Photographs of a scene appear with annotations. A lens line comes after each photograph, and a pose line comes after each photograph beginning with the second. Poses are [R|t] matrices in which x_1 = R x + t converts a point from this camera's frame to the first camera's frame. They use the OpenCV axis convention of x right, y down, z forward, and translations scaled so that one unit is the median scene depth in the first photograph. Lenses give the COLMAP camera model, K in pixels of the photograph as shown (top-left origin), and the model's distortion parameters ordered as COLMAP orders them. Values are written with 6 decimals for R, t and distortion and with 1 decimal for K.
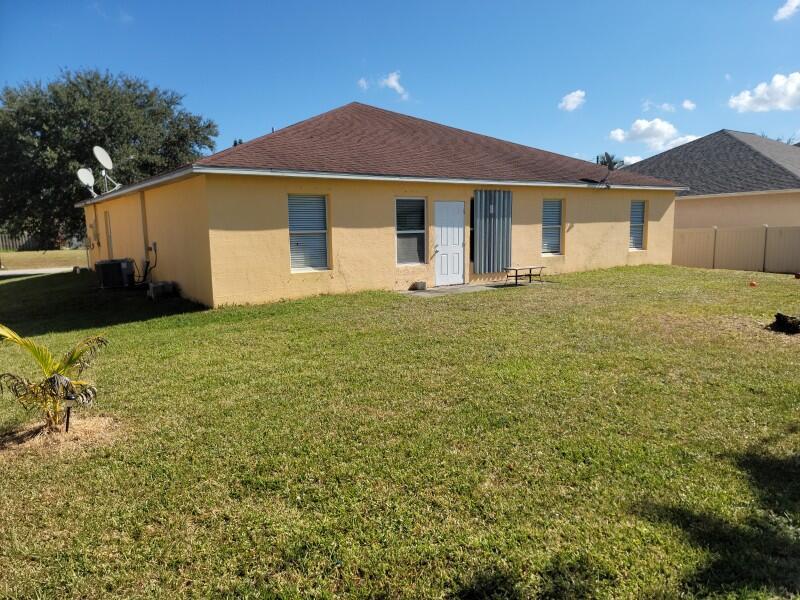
lens RADIAL K [[592.4, 0, 400.0], [0, 592.4, 300.0], [0, 0, 1]] dist [-0.005655, -0.009202]
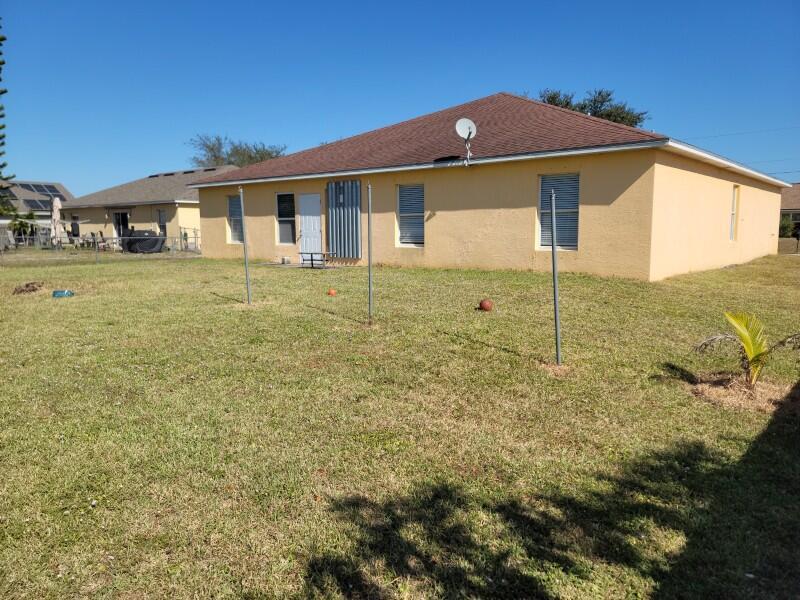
lens RADIAL K [[592.4, 0, 400.0], [0, 592.4, 300.0], [0, 0, 1]] dist [-0.005655, -0.009202]
pose [[0.292561, 0.151061, -0.944240, 1.256192], [-0.097496, 0.987010, 0.127695, -0.121545], [0.951264, 0.054700, 0.303489, 0.797760]]
